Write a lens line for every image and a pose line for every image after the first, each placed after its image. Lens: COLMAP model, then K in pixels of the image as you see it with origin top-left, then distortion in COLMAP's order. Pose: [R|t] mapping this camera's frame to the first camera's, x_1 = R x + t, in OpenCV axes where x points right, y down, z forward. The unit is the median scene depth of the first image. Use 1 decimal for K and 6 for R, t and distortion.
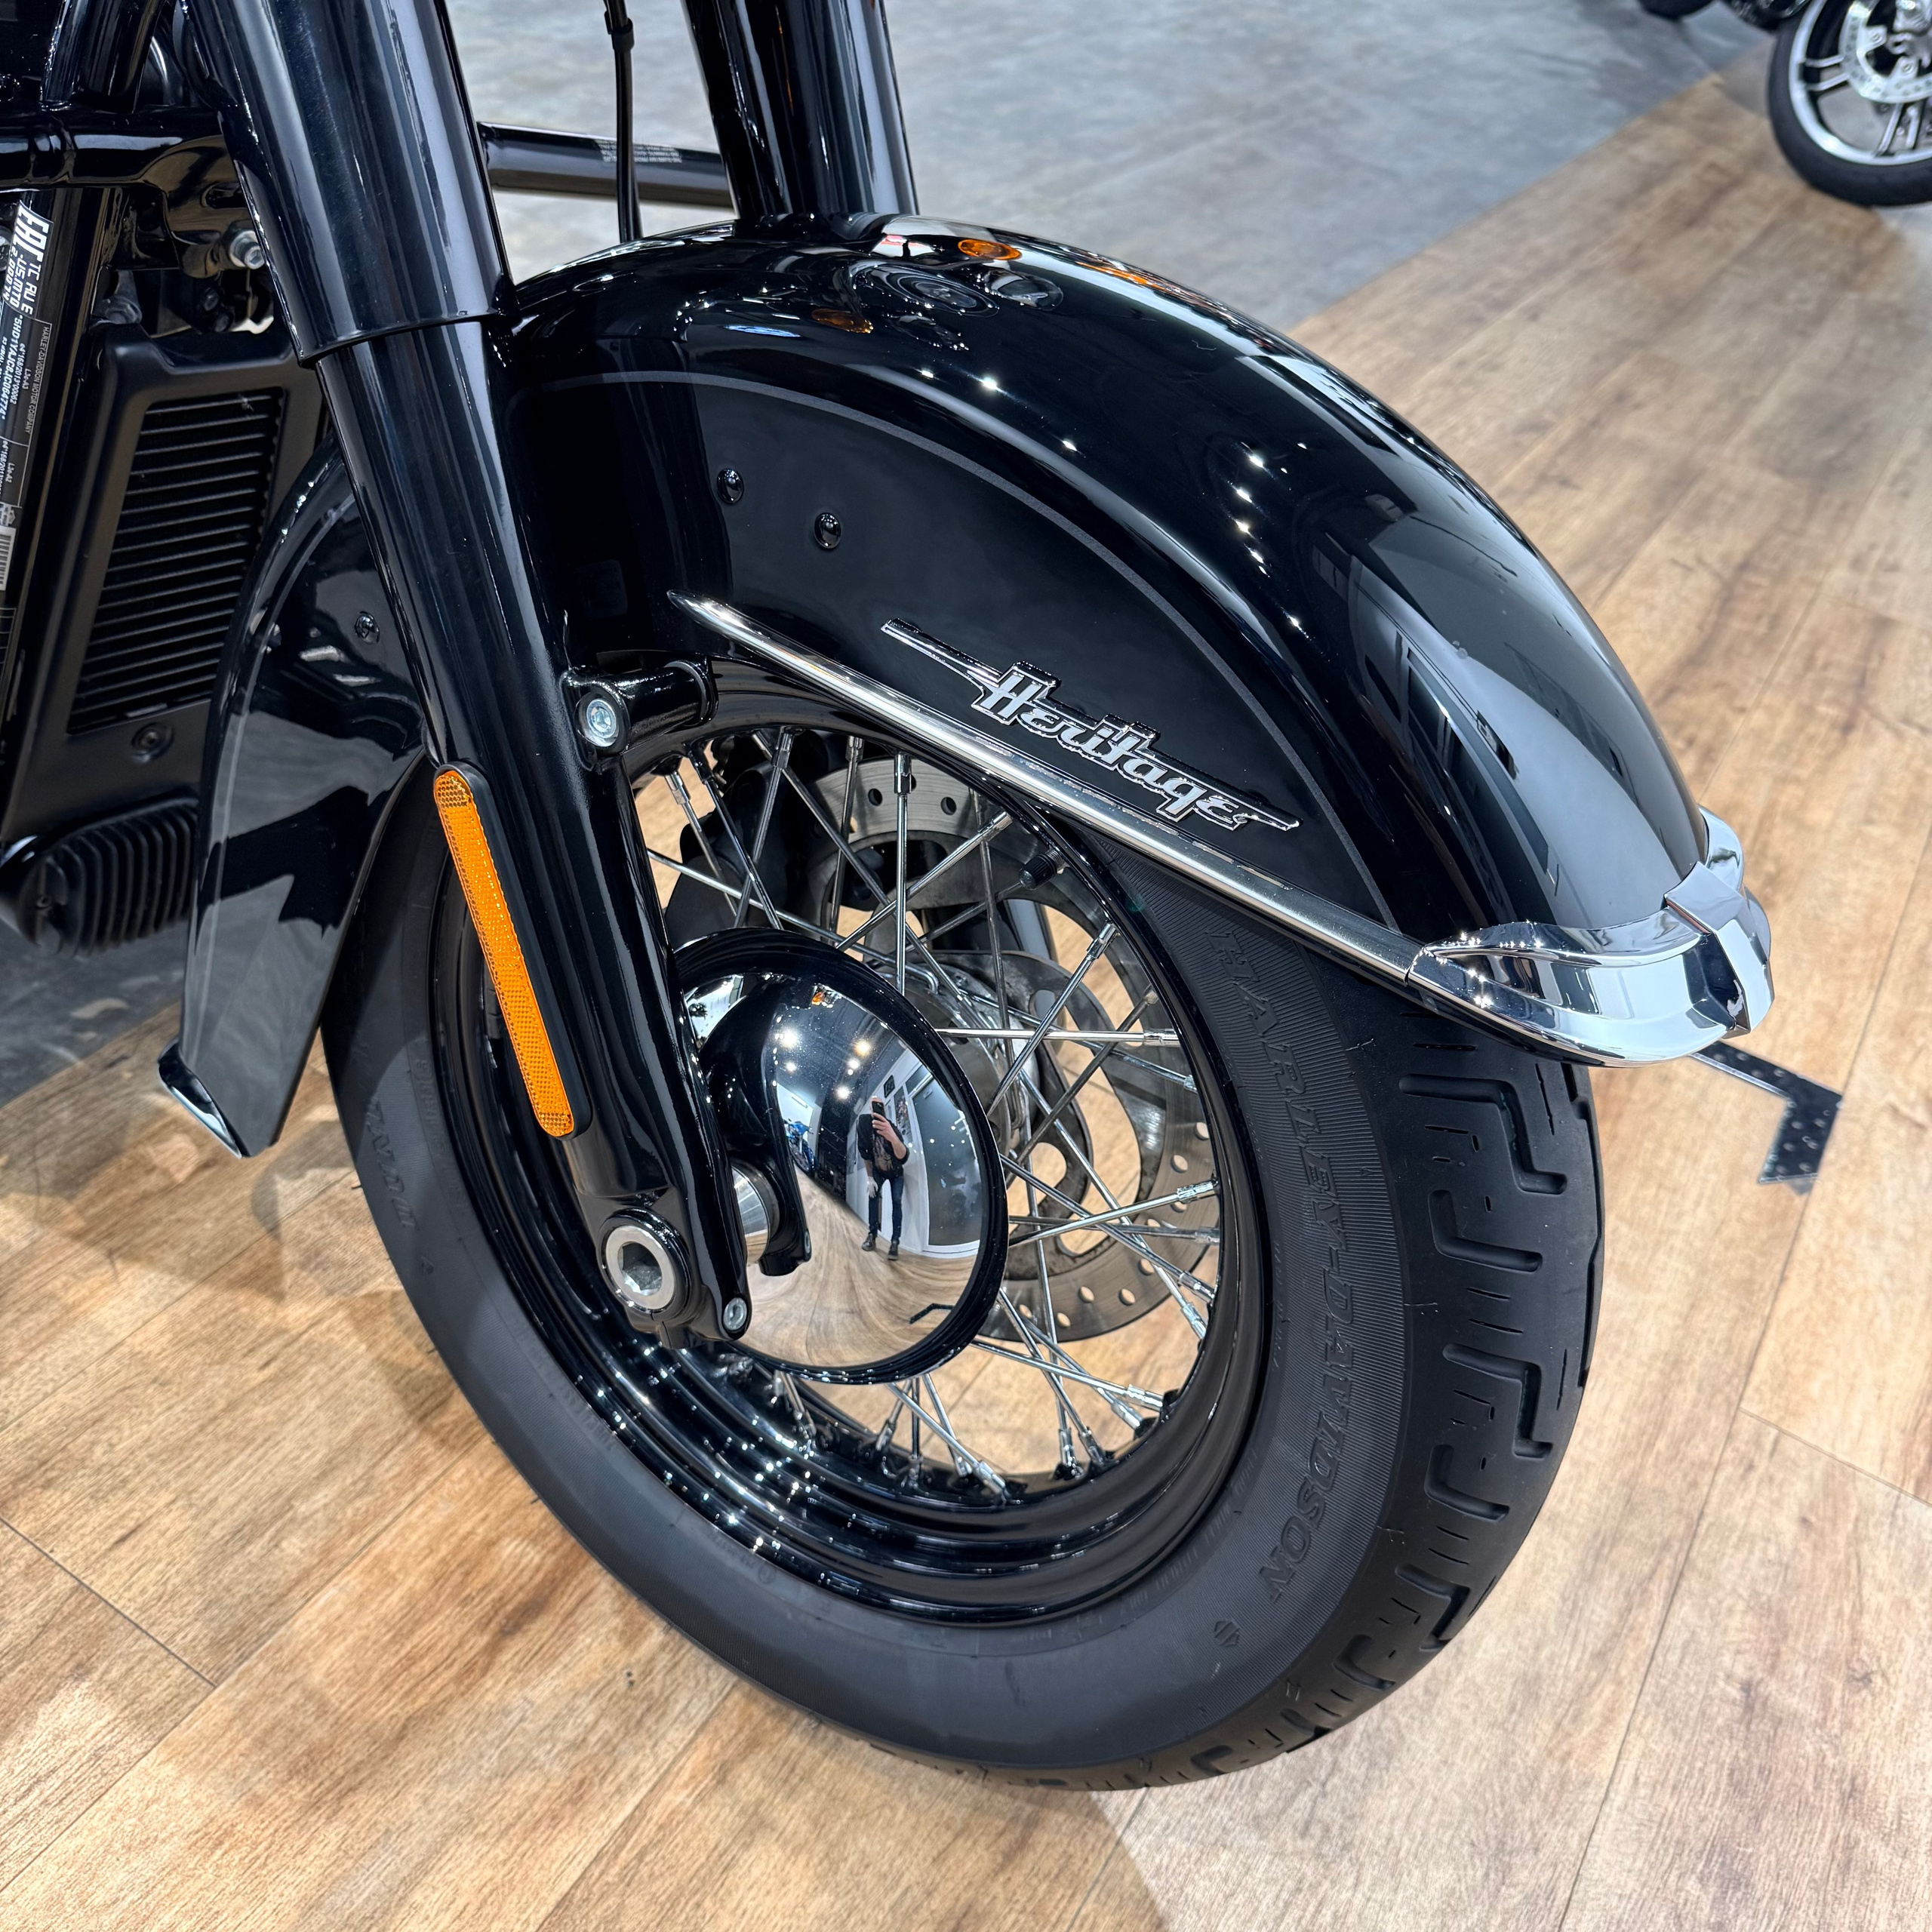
lens RADIAL K [[1864.1, 0, 966.1], [0, 1864.1, 951.7], [0, 0, 1]] dist [-0.005391, -0.005932]
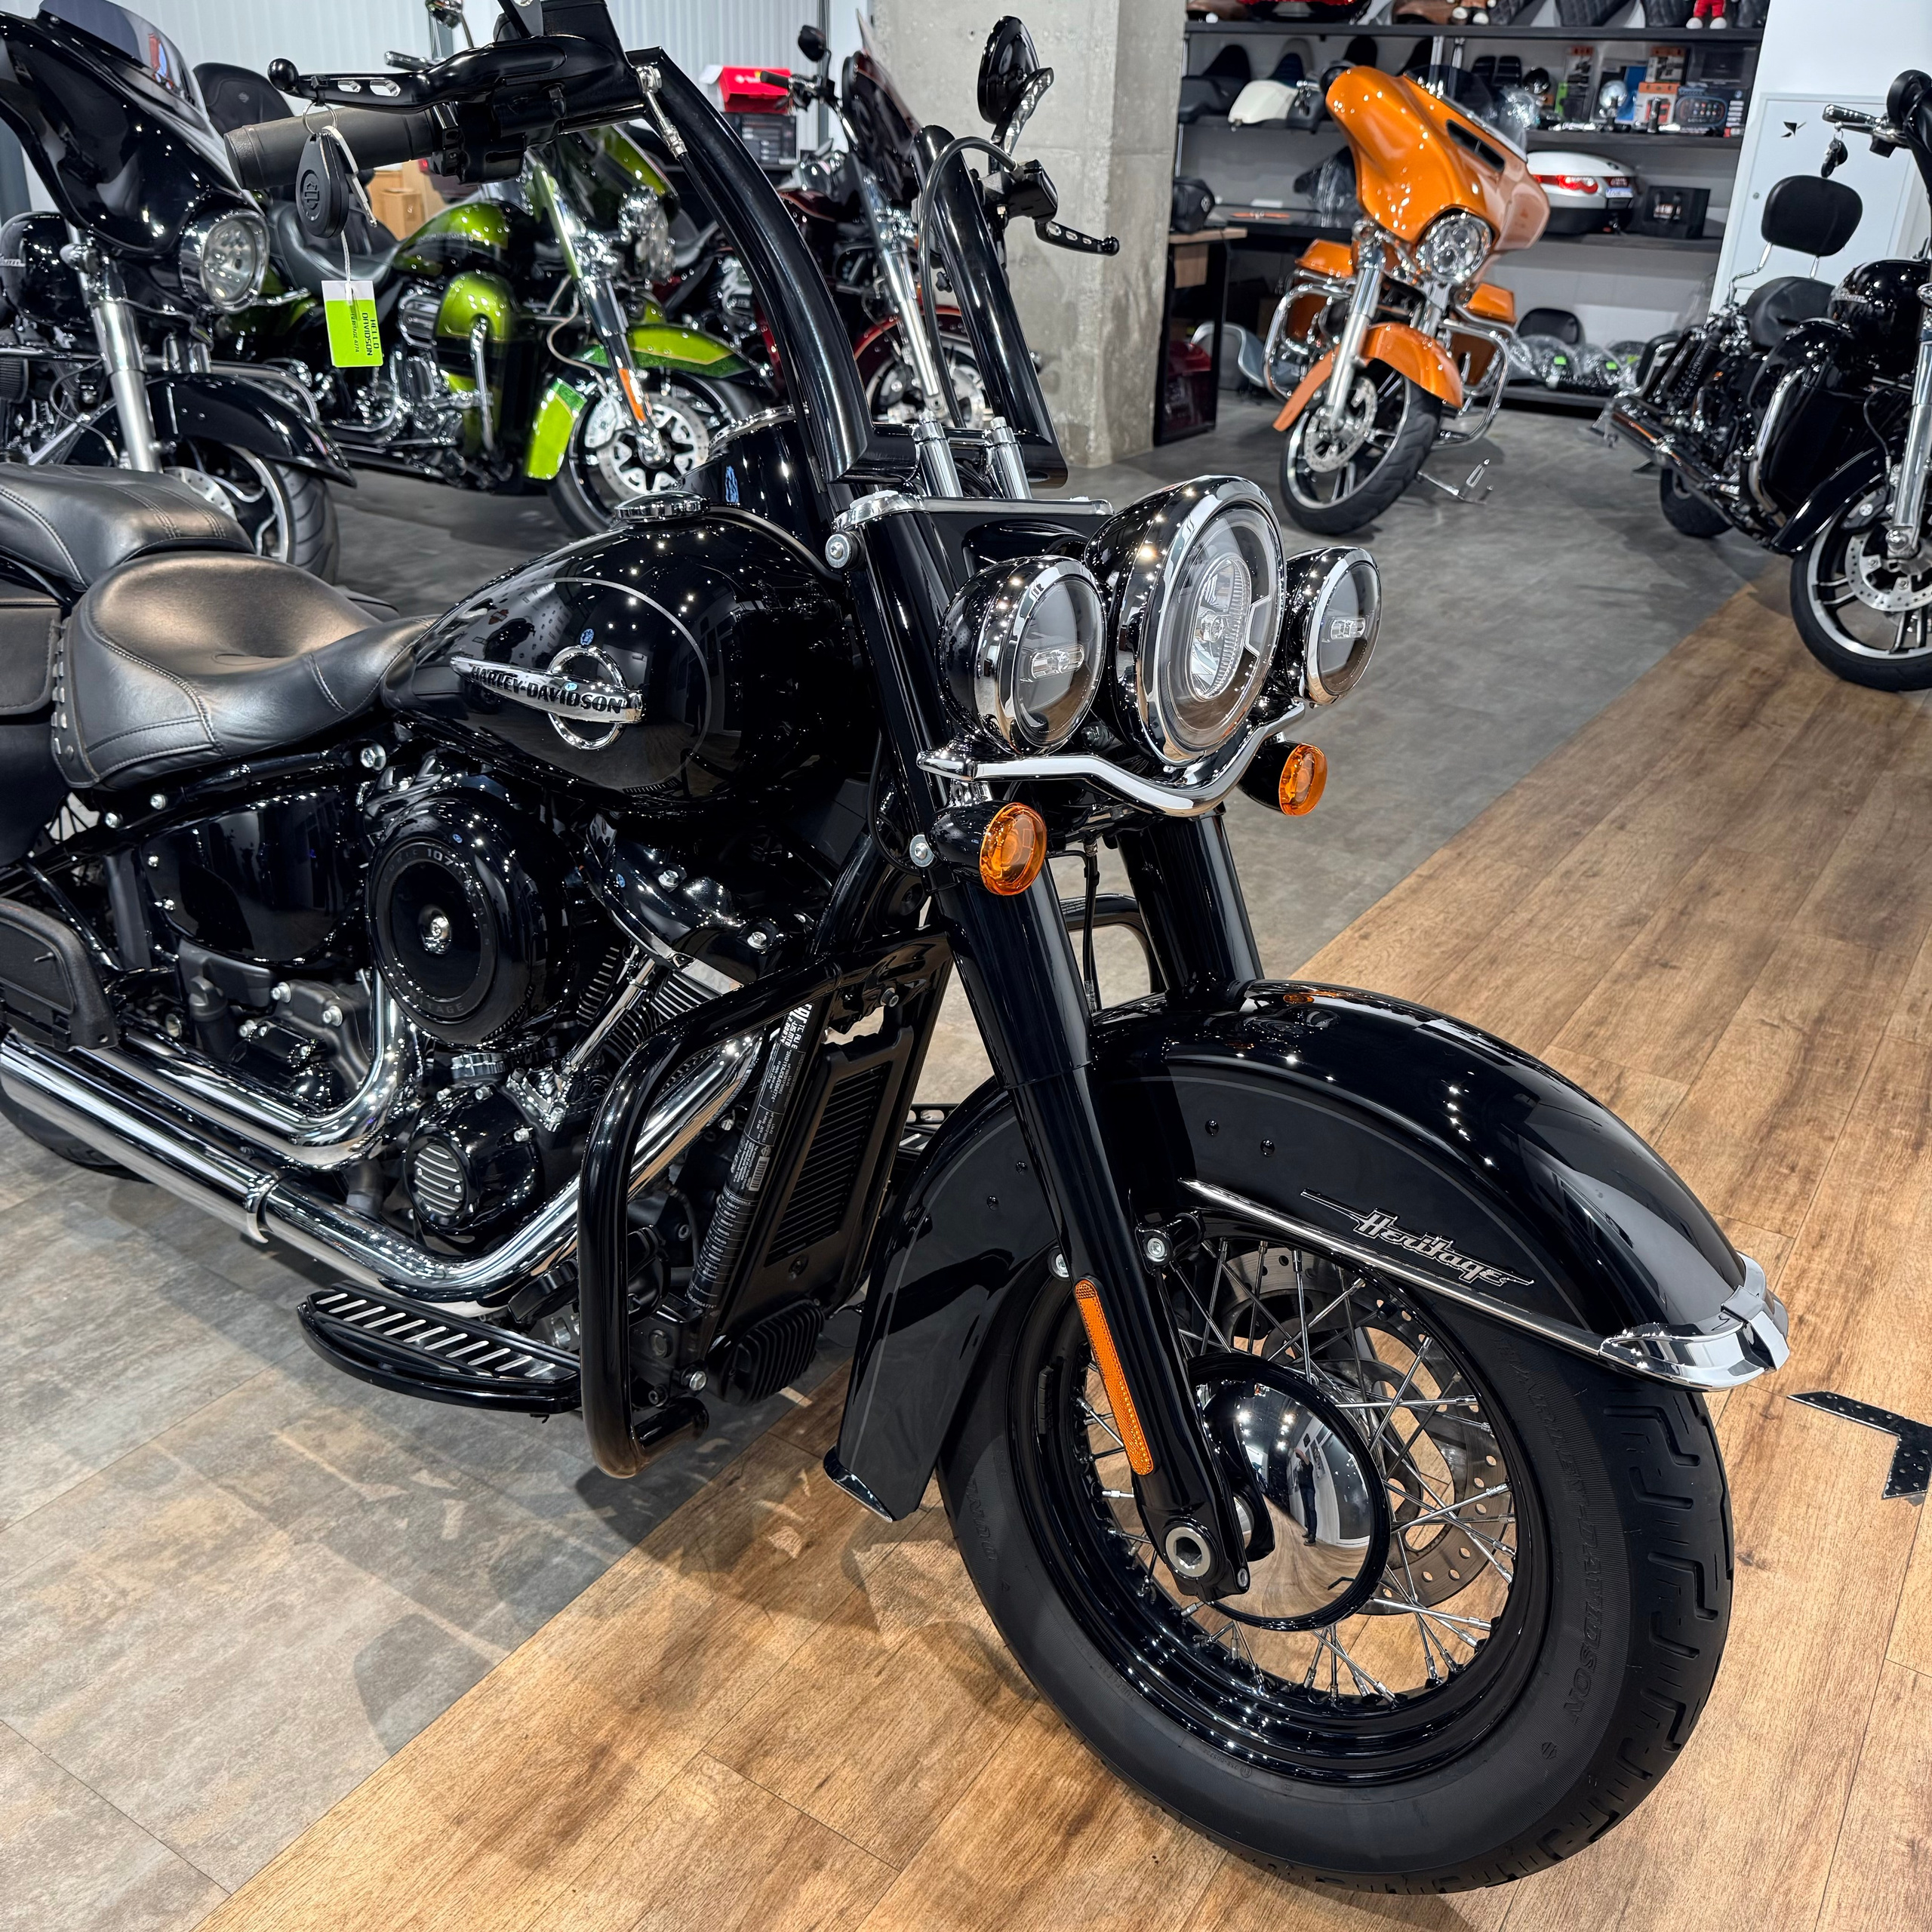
lens RADIAL K [[1813.9, 0, 970.5], [0, 1813.9, 970.7], [0, 0, 1]] dist [0.083466, -0.163498]
pose [[0.993569, -0.088366, -0.070796, -0.145248], [0.070300, 0.971567, -0.226089, 0.005733], [0.088762, 0.219658, 0.971531, -0.594269]]
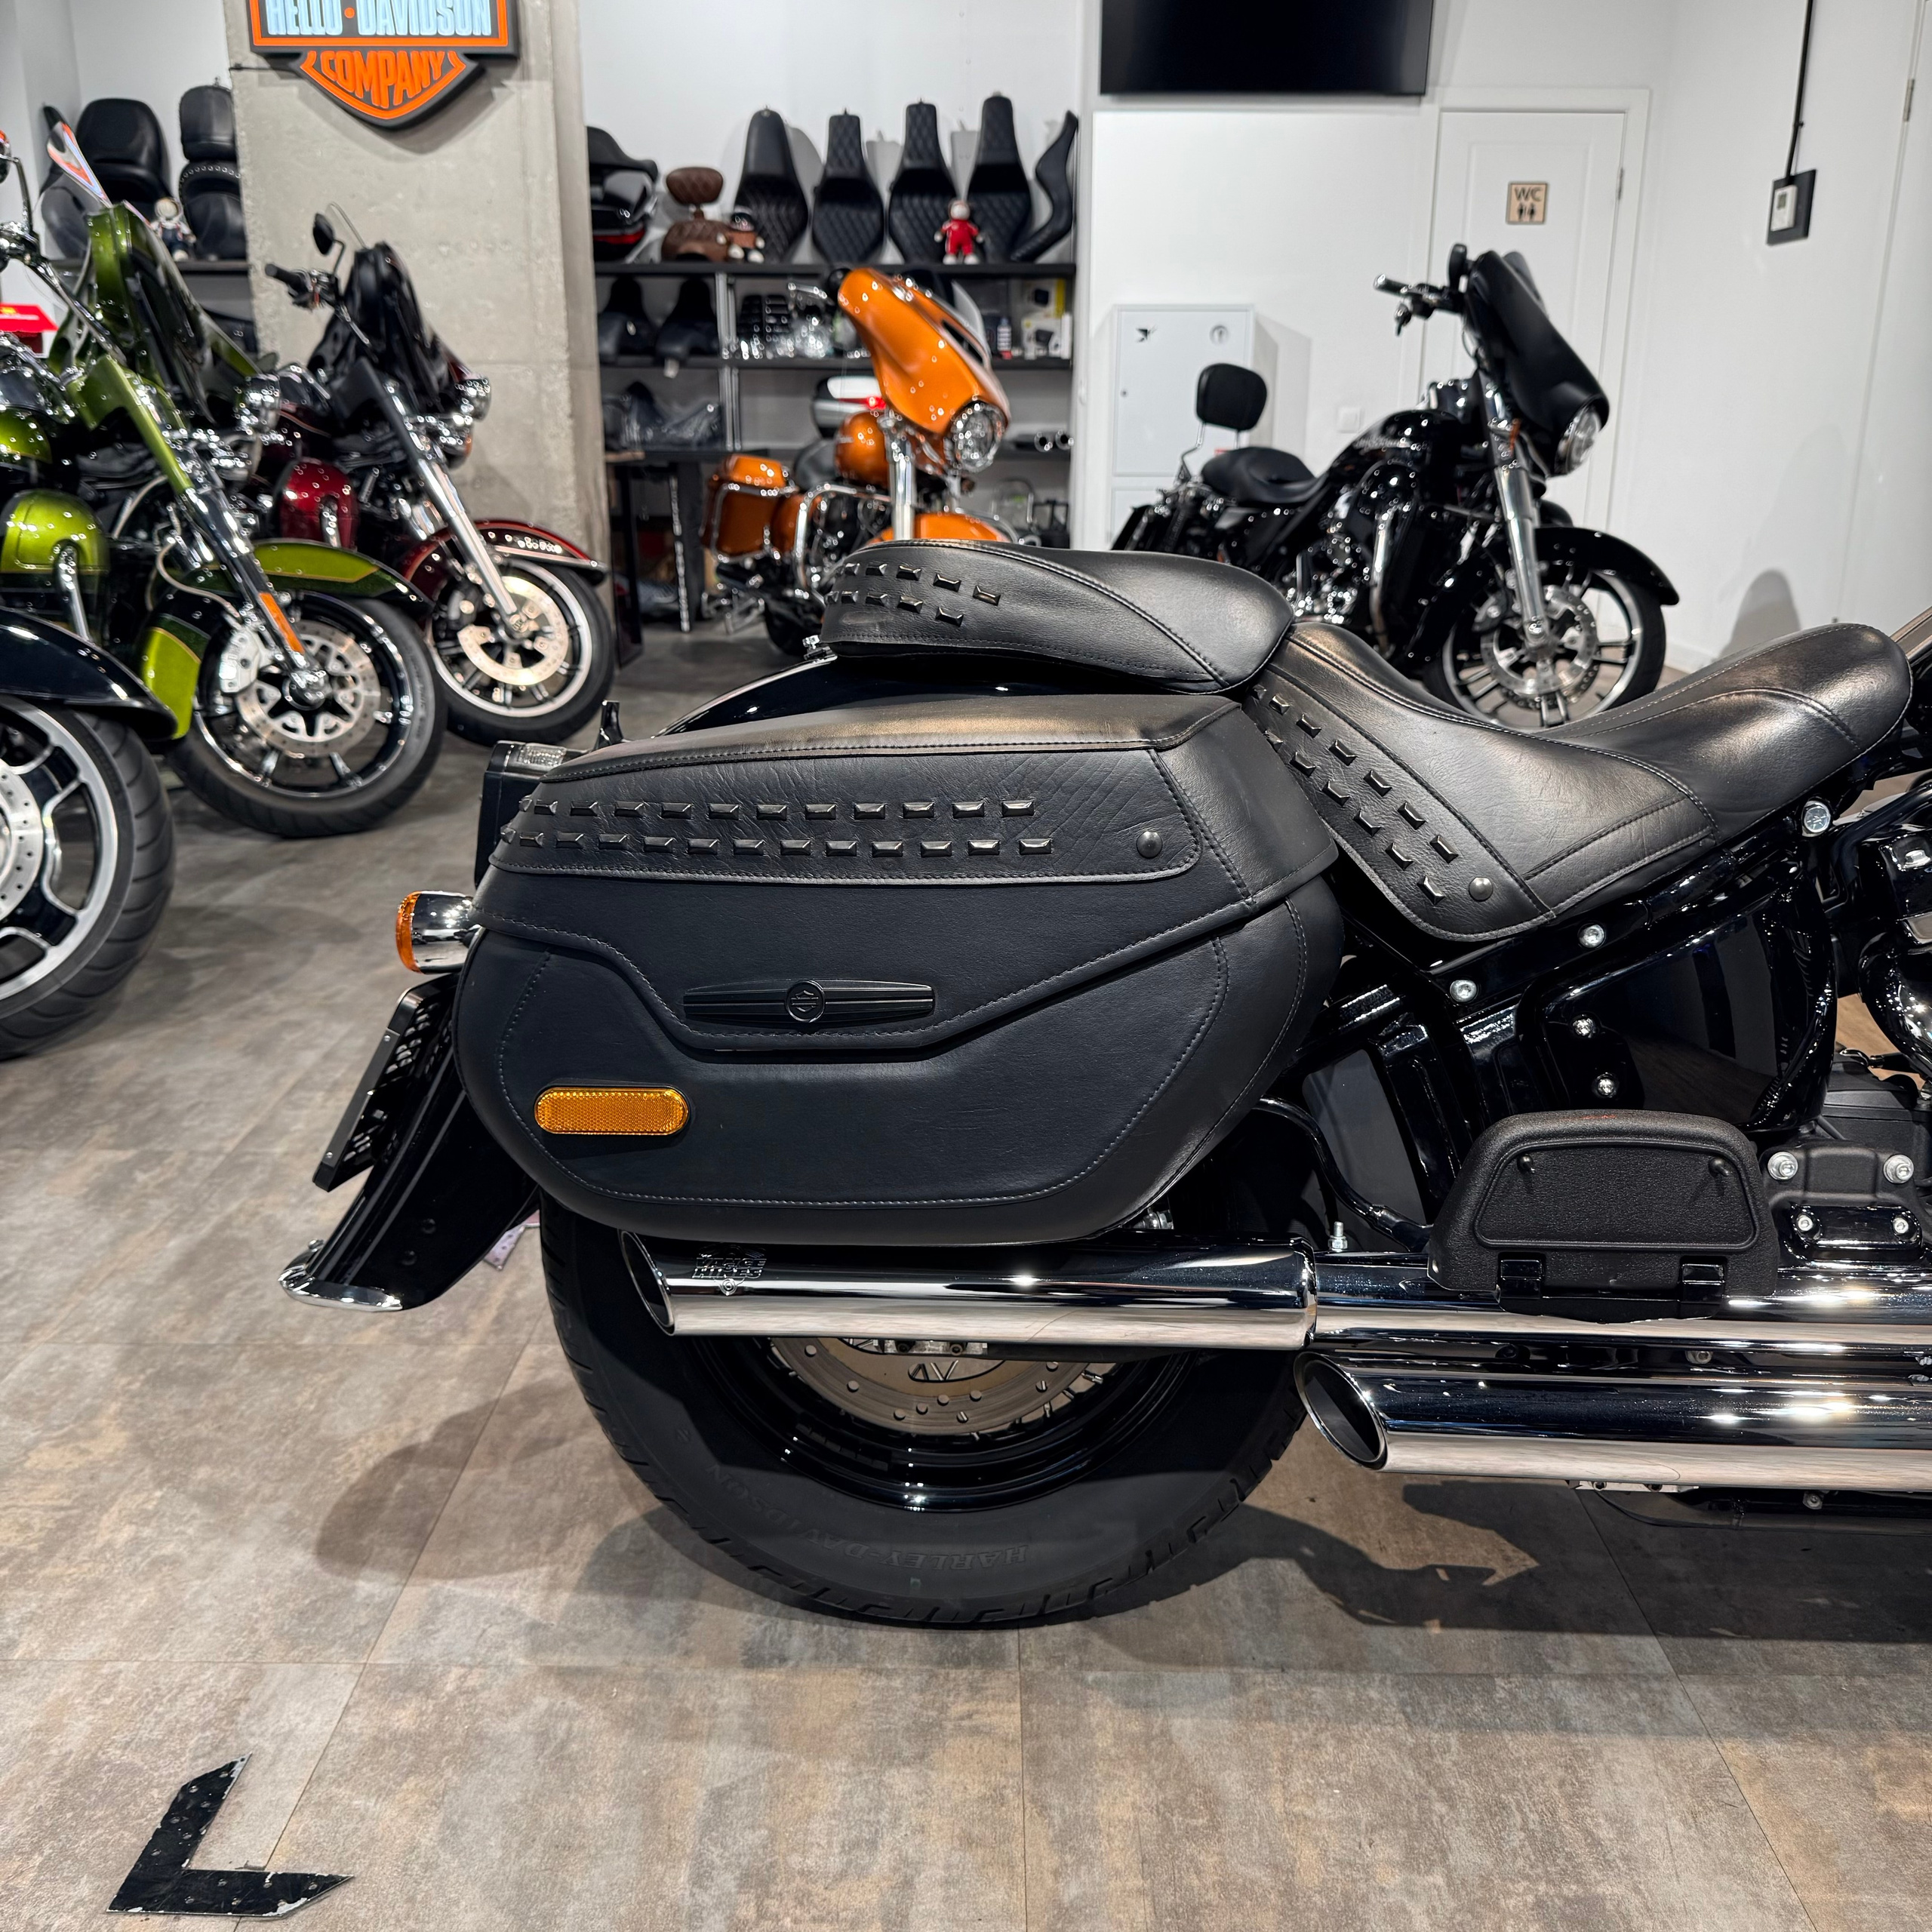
lens RADIAL K [[1799.7, 0, 967.9], [0, 1799.7, 963.9], [0, 0, 1]] dist [0.164161, -0.374127]
pose [[0.847990, -0.279929, 0.450058, -1.892858], [0.413443, 0.880679, -0.231233, -0.475125], [-0.331628, 0.382157, 0.862542, 0.112519]]
